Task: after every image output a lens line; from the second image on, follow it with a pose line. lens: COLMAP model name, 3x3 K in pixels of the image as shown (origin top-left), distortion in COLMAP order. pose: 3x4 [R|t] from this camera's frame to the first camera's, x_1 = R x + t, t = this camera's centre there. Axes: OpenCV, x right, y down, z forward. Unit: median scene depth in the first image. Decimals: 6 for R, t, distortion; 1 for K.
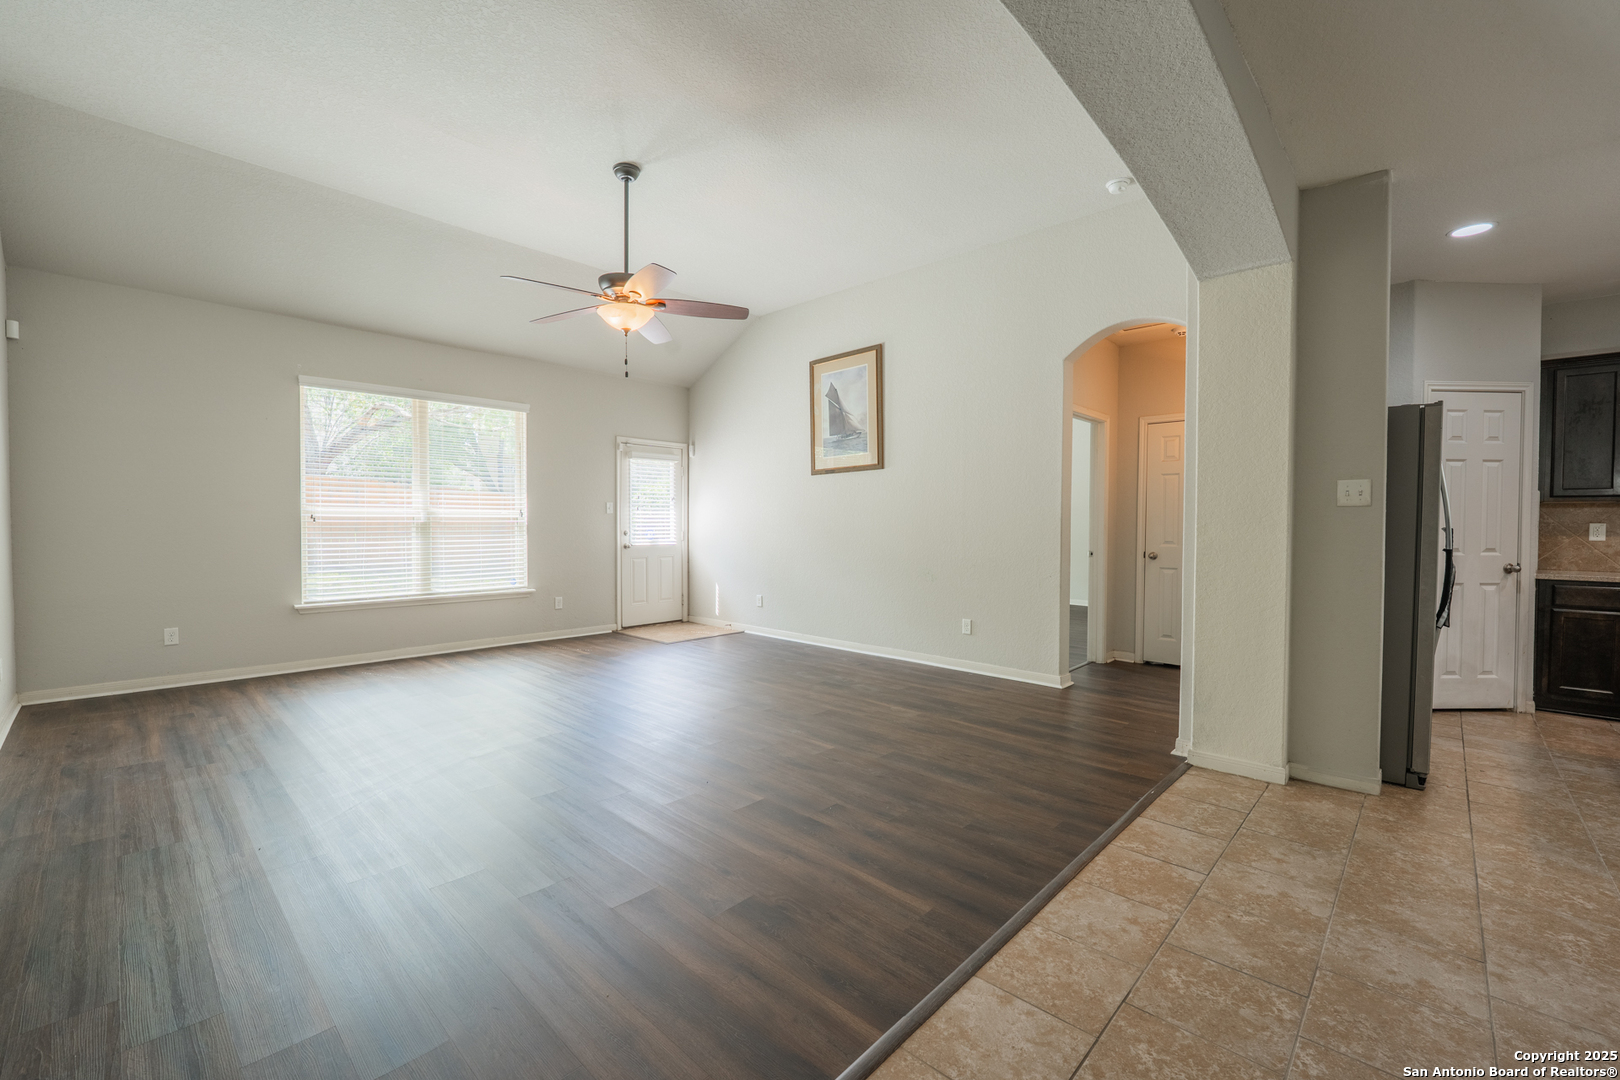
lens RADIAL K [[669.3, 0, 798.1], [0, 669.3, 537.1], [0, 0, 1]] dist [-0.004183, -0.000206]
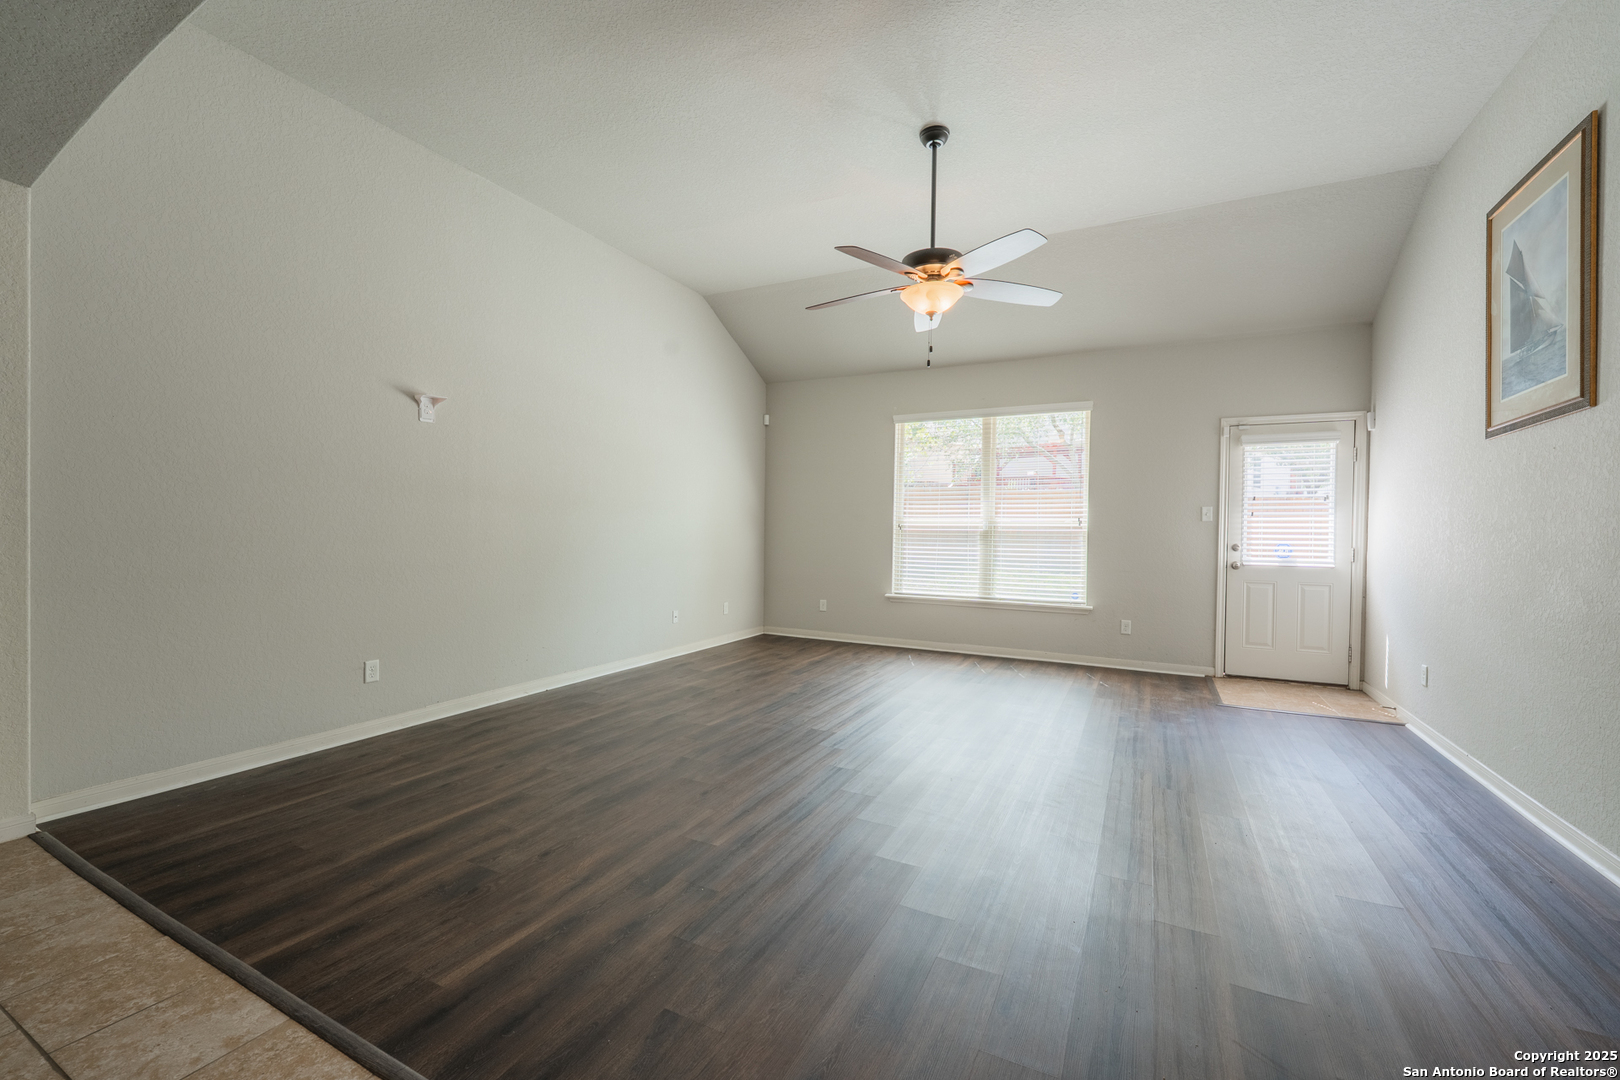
lens RADIAL K [[669.3, 0, 798.1], [0, 669.3, 537.1], [0, 0, 1]] dist [-0.004183, -0.000206]
pose [[0.278572, 0.011912, -0.960341, 0.377907], [-0.030200, 0.999537, 0.003637, -0.006857], [0.959940, 0.027989, 0.278803, 0.398647]]
